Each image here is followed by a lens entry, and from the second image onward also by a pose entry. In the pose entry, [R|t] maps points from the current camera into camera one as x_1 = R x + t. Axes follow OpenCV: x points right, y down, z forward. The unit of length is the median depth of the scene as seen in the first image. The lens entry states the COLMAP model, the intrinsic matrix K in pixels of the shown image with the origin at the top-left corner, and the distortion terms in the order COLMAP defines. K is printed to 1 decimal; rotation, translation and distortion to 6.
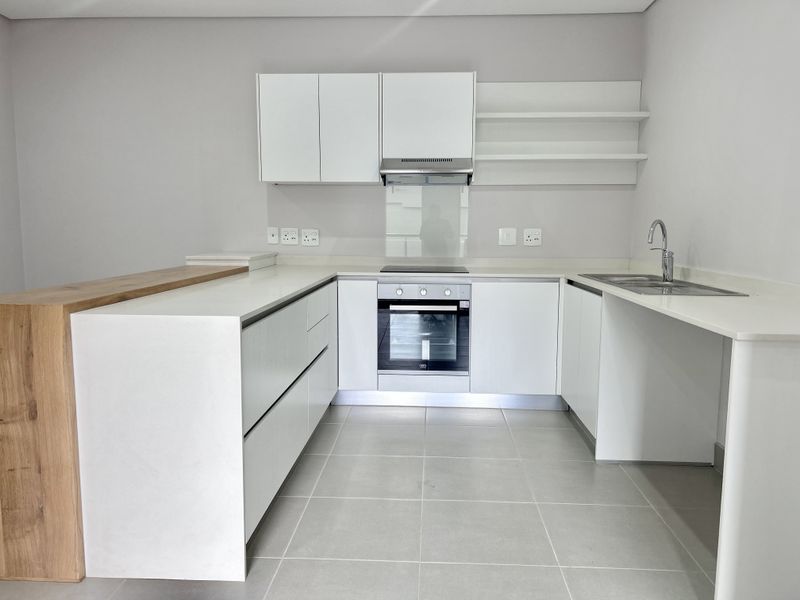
lens RADIAL K [[603.3, 0, 400.0], [0, 603.3, 300.0], [0, 0, 1]] dist [0.042948, -0.001037]
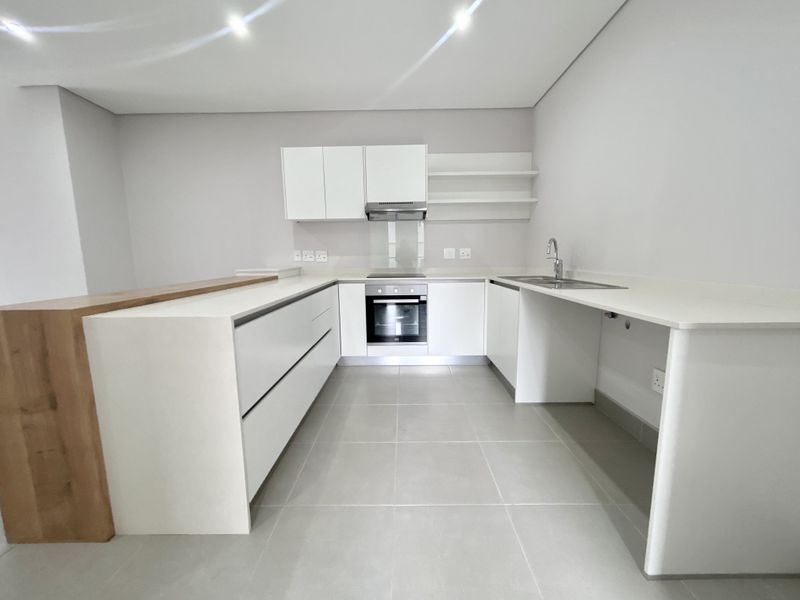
lens RADIAL K [[322.2, 0, 400.0], [0, 322.2, 300.0], [0, 0, 1]] dist [-0.000625, -0.000061]
pose [[0.998893, -0.023250, 0.040885, 0.016516], [0.022545, 0.999591, 0.017601, -0.003396], [-0.041278, -0.016660, 0.999009, 0.209107]]
